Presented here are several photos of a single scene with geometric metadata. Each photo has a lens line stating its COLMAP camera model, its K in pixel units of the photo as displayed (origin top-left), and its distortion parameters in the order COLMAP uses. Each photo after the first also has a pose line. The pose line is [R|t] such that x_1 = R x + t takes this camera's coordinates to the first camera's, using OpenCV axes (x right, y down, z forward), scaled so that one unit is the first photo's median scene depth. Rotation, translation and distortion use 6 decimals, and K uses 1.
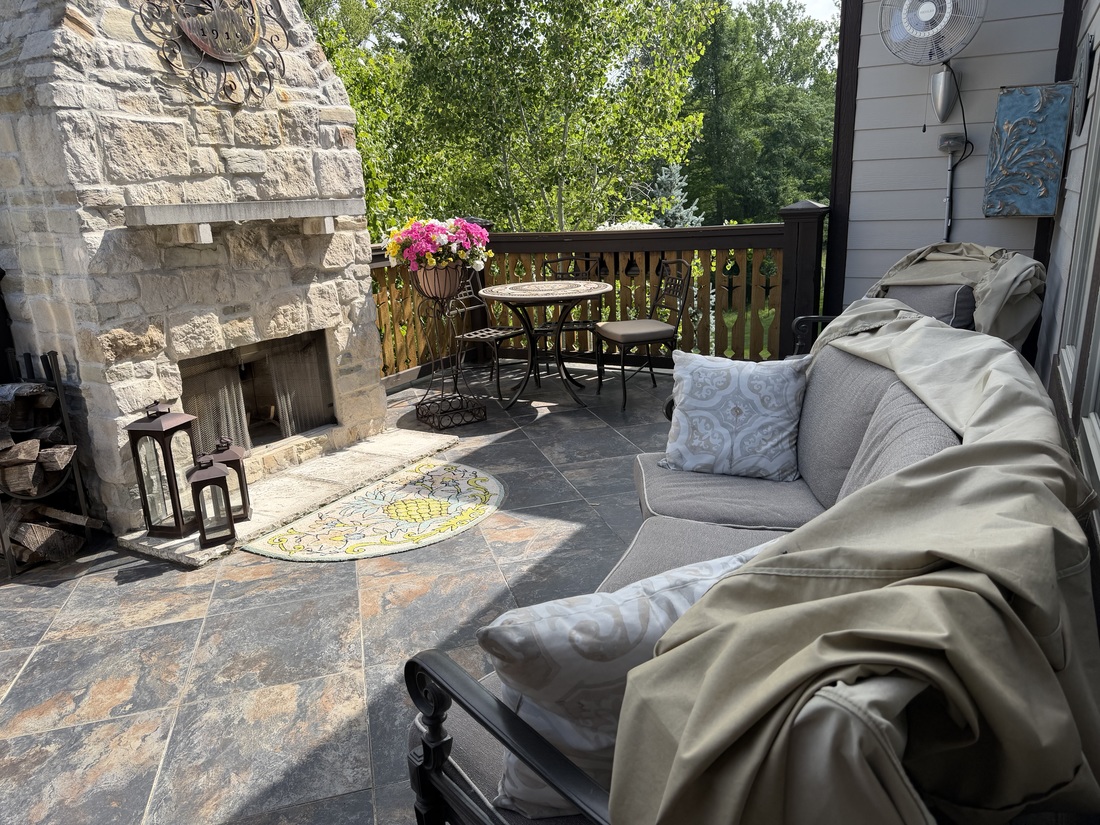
lens RADIAL K [[795.1, 0, 554.7], [0, 795.1, 416.5], [0, 0, 1]] dist [0.075852, -0.082977]
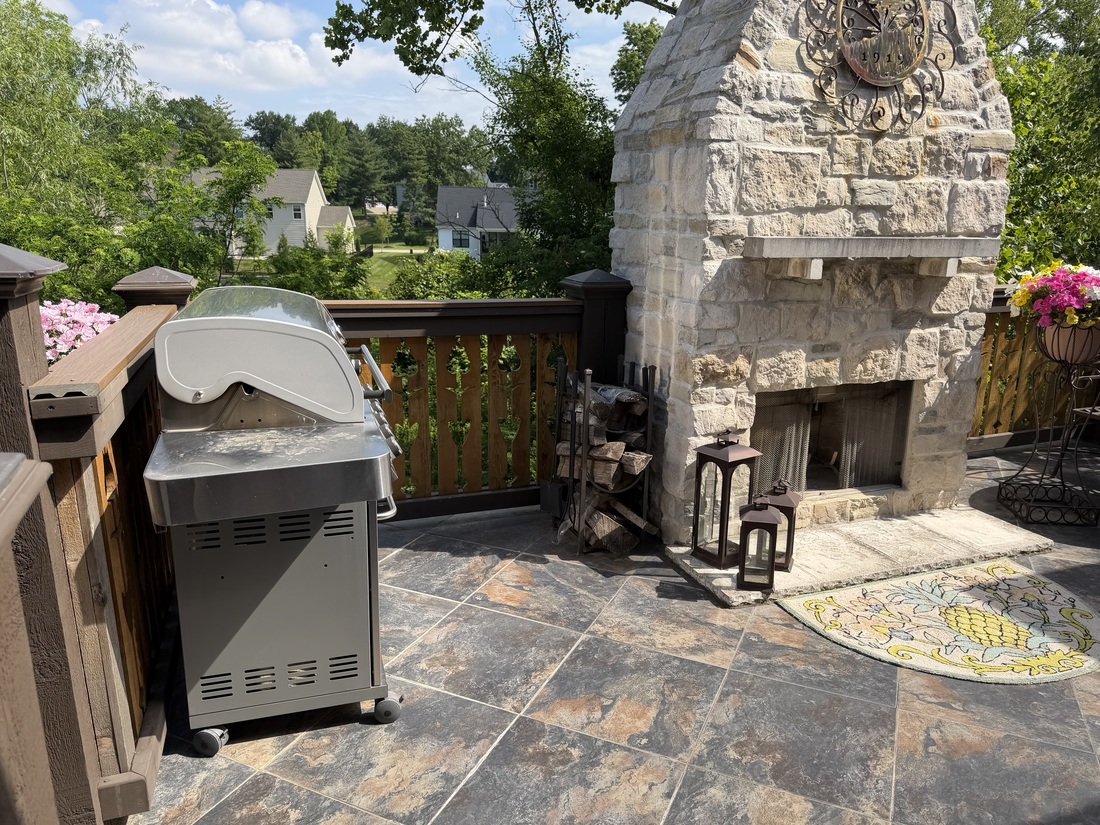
lens RADIAL K [[780.1, 0, 557.8], [0, 780.1, 412.3], [0, 0, 1]] dist [0.075340, -0.107675]
pose [[0.777237, 0.209037, -0.593469, -0.081639], [-0.212976, 0.974928, 0.064473, -0.056200], [0.592067, 0.076284, 0.802270, 0.084890]]
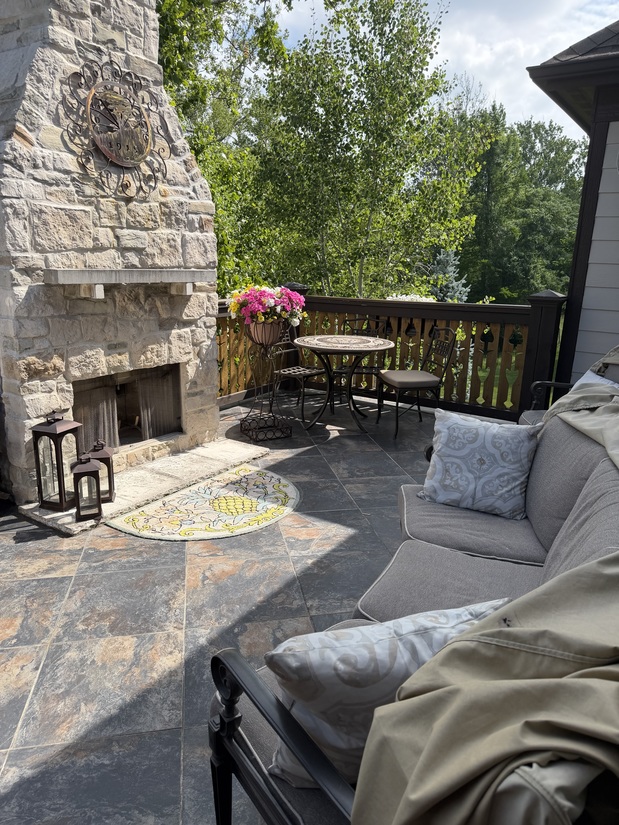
lens RADIAL K [[593.4, 0, 307.0], [0, 593.4, 411.7], [0, 0, 1]] dist [0.124879, -0.194398]
pose [[0.994432, 0.083542, -0.064236, 0.000958], [-0.084093, 0.996440, -0.005925, -0.046013], [0.063512, 0.011293, 0.997917, 0.000649]]
